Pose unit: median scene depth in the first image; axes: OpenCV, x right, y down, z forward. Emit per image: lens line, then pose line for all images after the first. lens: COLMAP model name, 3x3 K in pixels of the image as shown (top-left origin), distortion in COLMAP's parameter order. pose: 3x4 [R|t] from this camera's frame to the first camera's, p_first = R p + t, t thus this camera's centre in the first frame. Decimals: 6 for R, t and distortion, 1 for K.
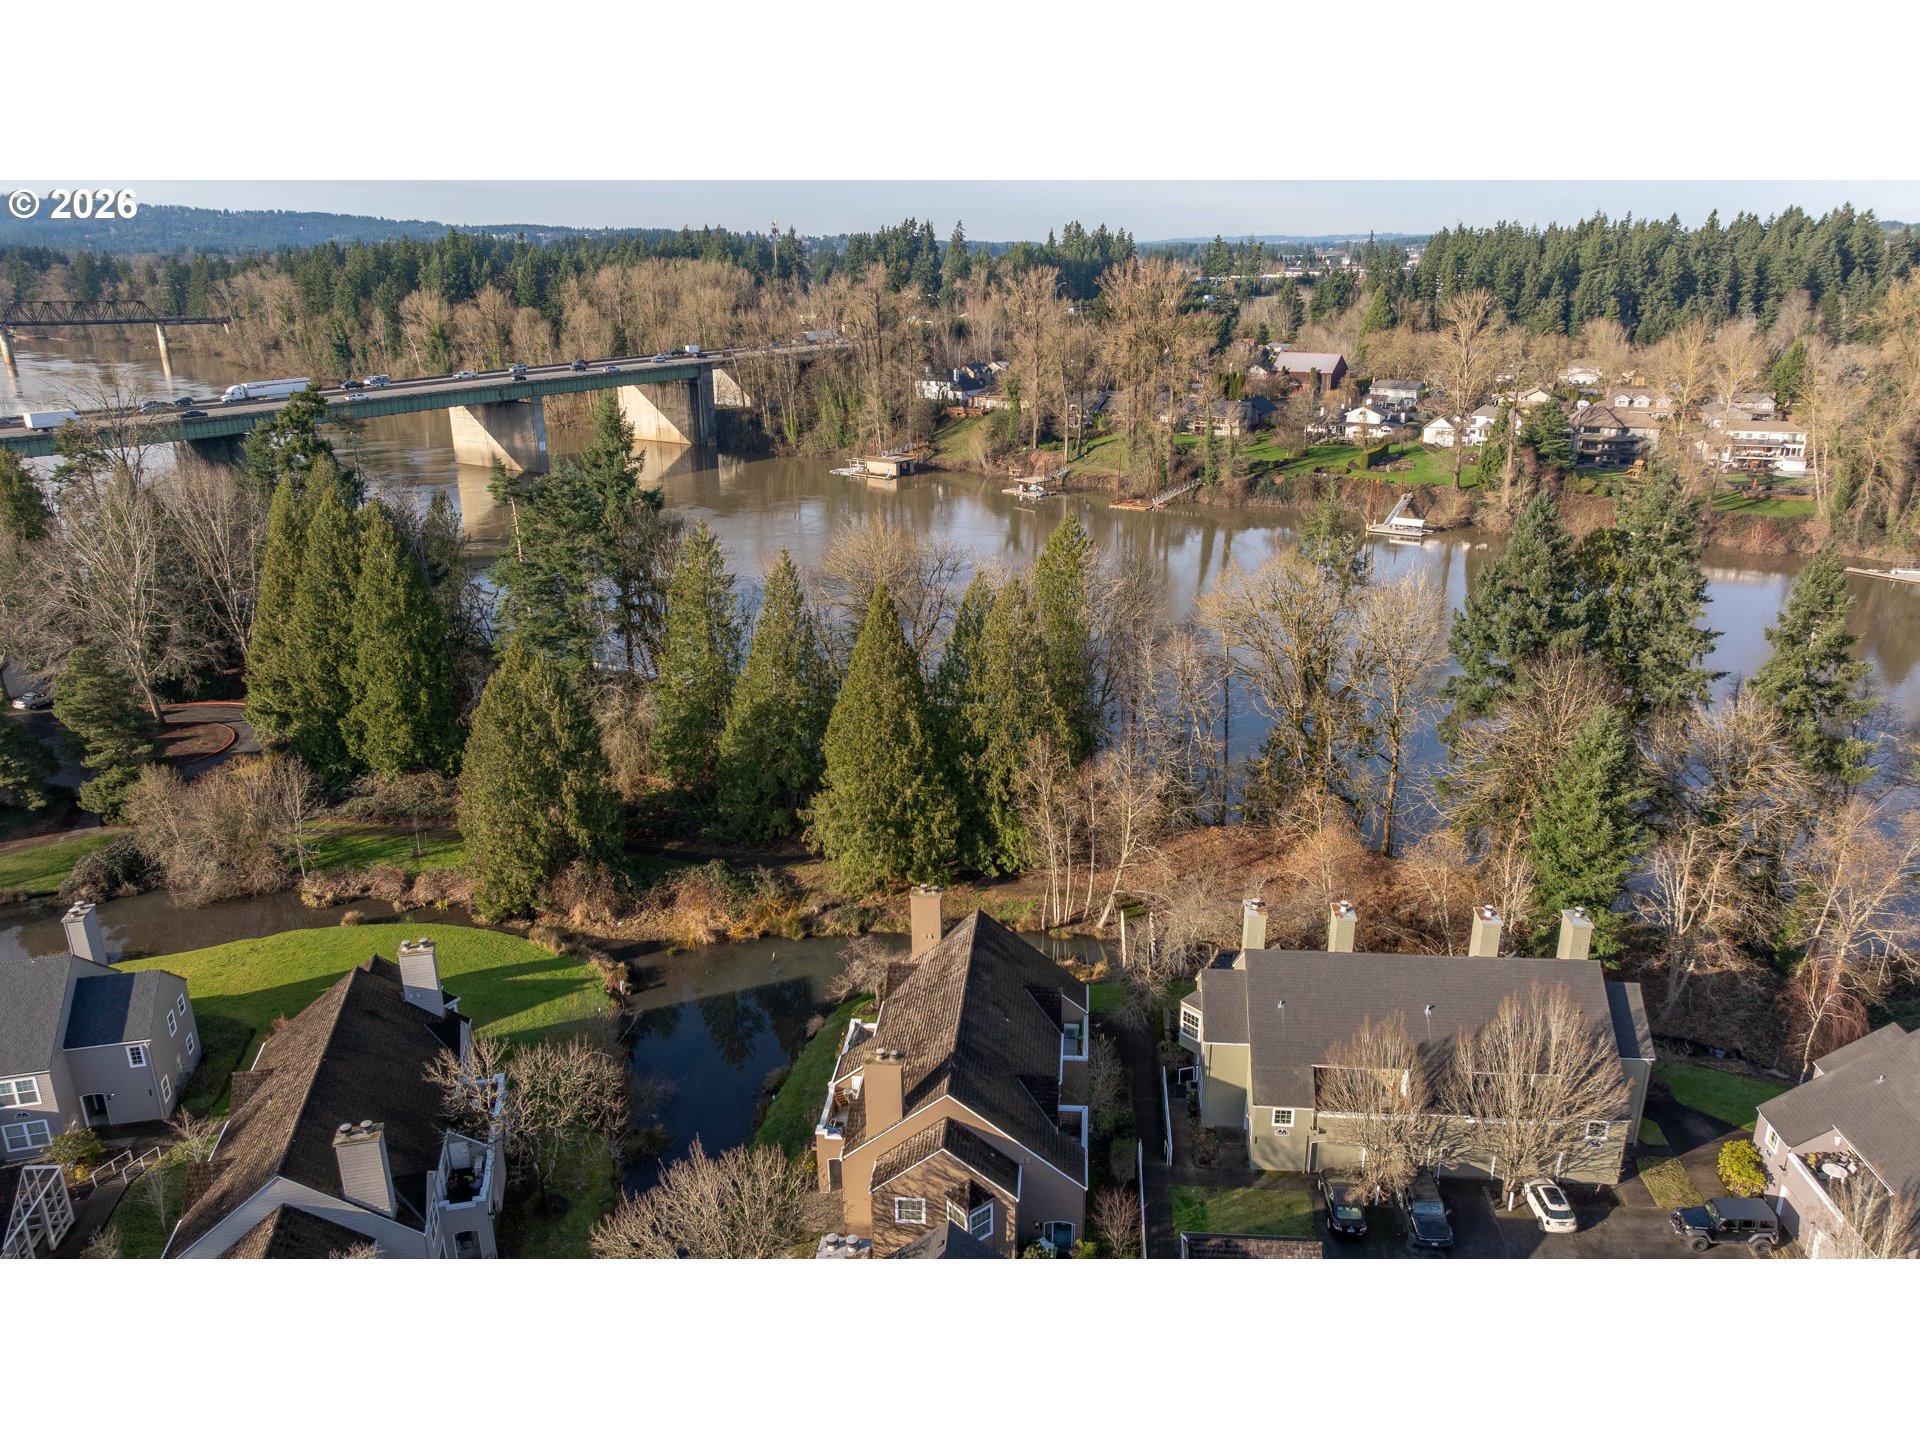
lens RADIAL K [[1394.1, 0, 926.6], [0, 1394.1, 667.7], [0, 0, 1]] dist [-0.011727, -0.000453]
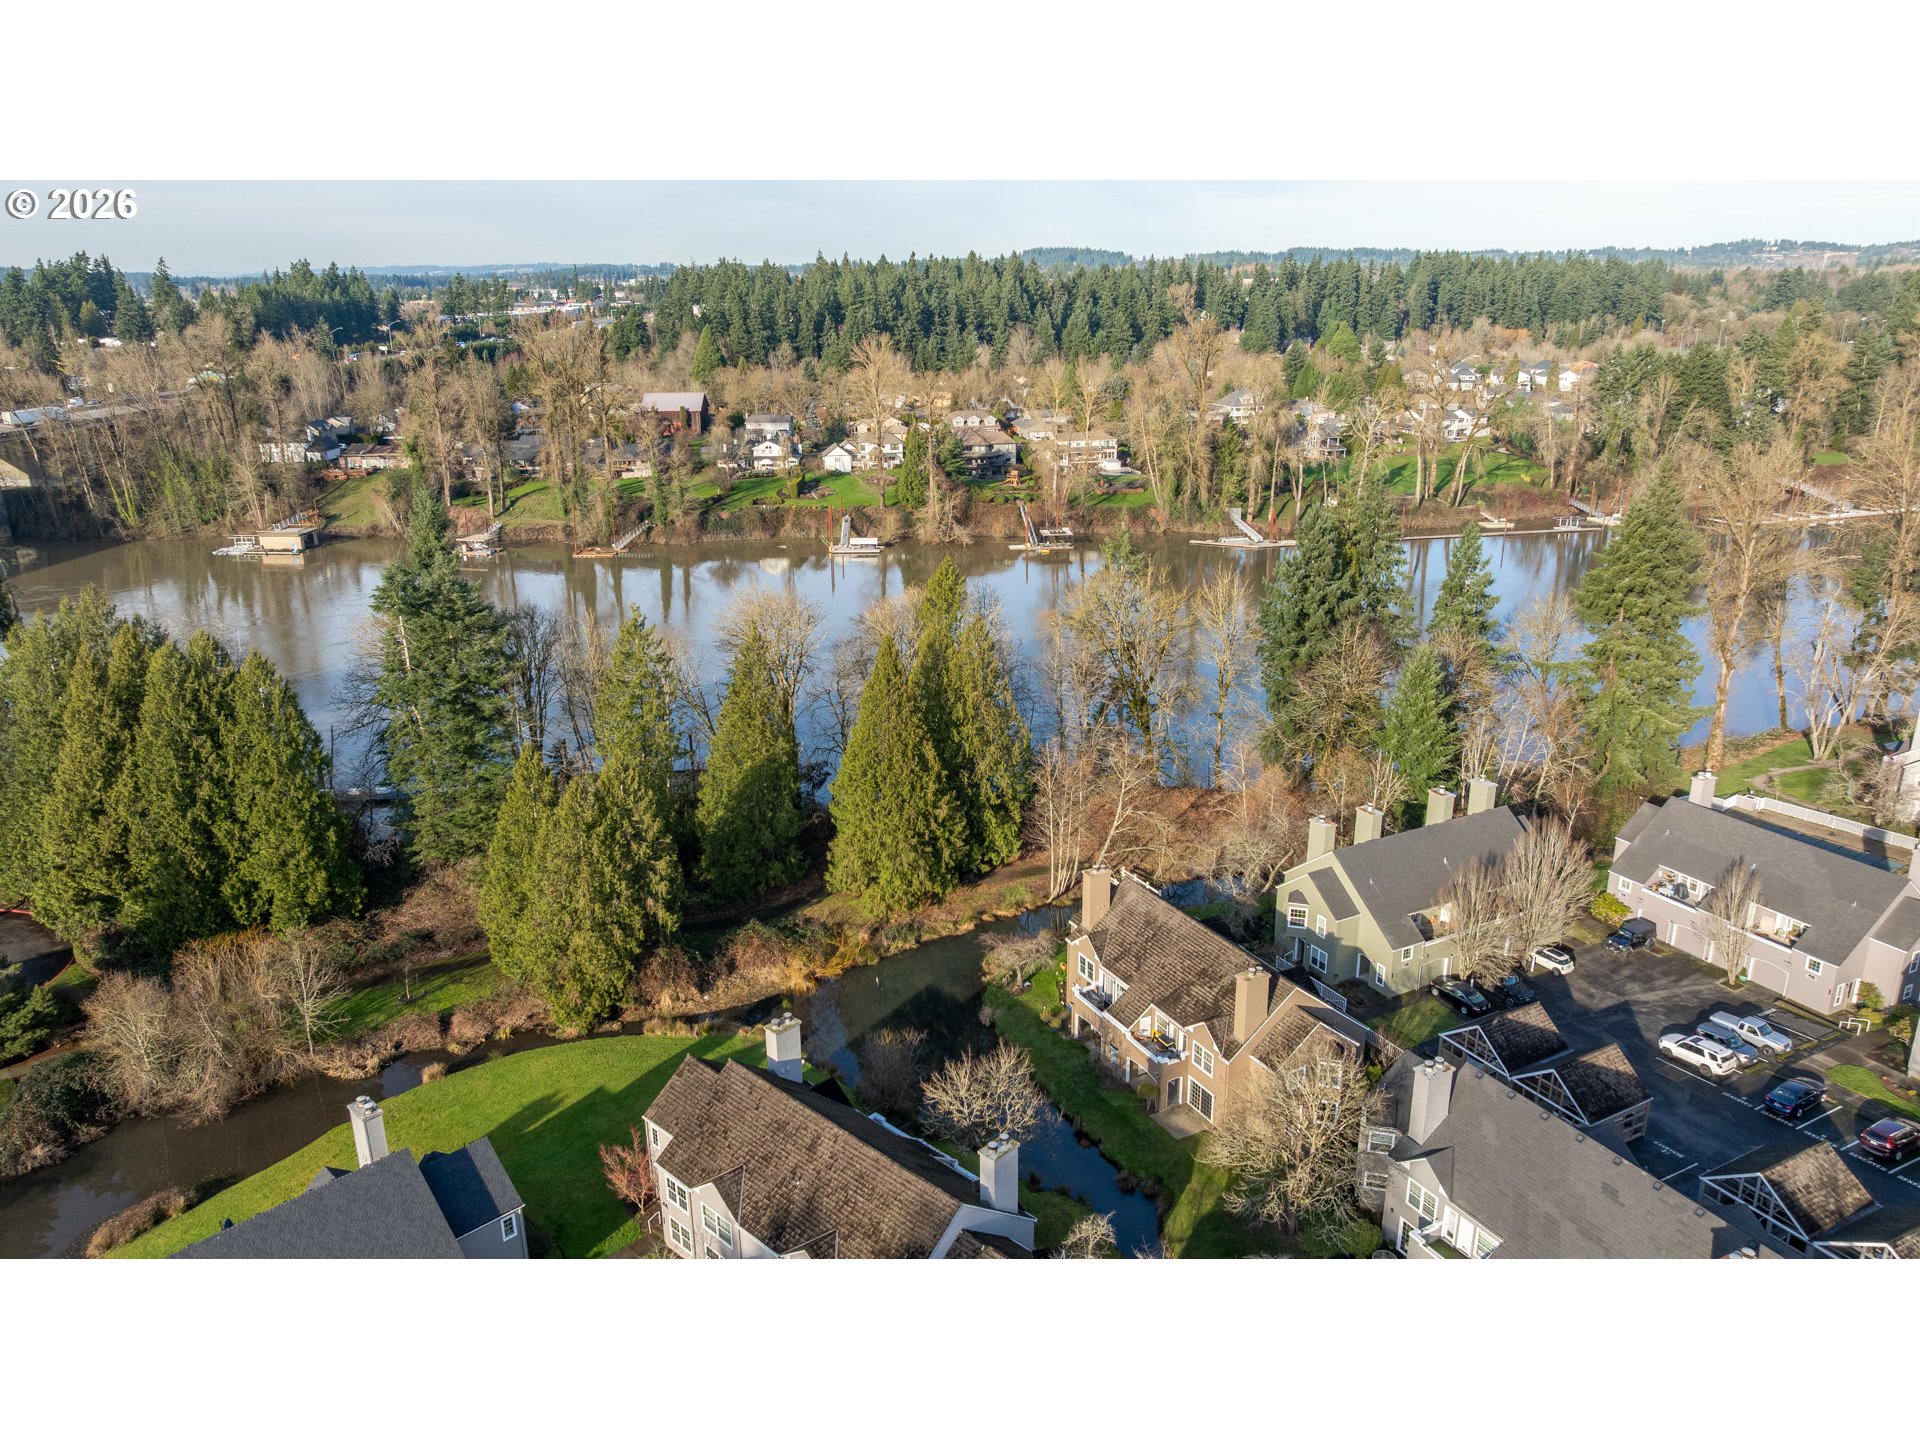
lens RADIAL K [[1394.1, 0, 959.7], [0, 1394.1, 716.5], [0, 0, 1]] dist [-0.011727, -0.000453]
pose [[0.829767, -0.167805, 0.532286, -0.194599], [0.160765, 0.985169, 0.059967, -0.017731], [-0.534455, 0.035814, 0.844438, 0.006857]]
